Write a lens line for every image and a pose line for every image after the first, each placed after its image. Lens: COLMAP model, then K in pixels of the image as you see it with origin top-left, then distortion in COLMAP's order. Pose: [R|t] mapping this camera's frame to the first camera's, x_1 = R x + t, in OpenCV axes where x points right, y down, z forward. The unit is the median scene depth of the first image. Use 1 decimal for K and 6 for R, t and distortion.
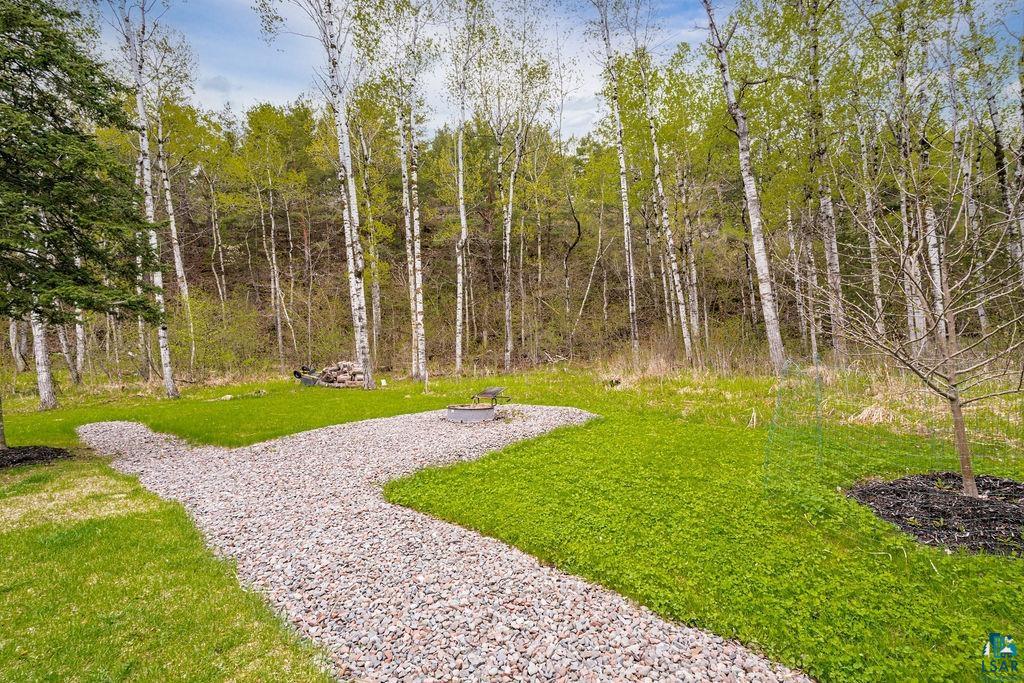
lens RADIAL K [[482.6, 0, 514.9], [0, 482.6, 340.6], [0, 0, 1]] dist [0.005335, 0.000062]
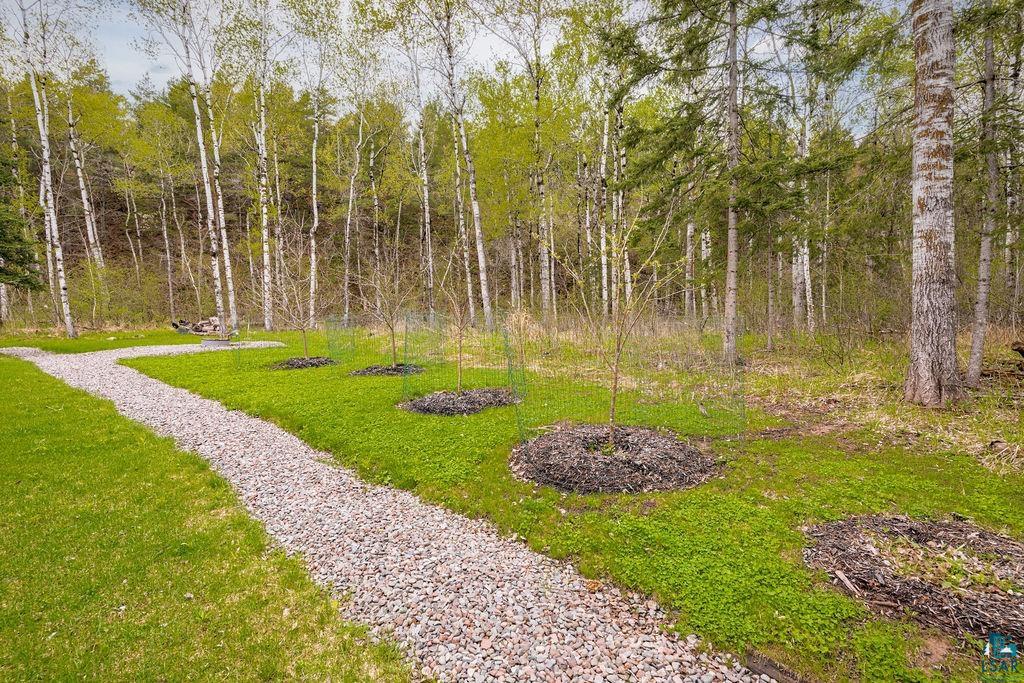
lens RADIAL K [[482.6, 0, 514.9], [0, 482.6, 340.6], [0, 0, 1]] dist [0.005335, 0.000062]
pose [[0.997087, 0.026283, 0.071607, 0.421945], [-0.031371, 0.996991, 0.070886, -0.014783], [-0.069529, -0.072926, 0.994911, -0.440262]]
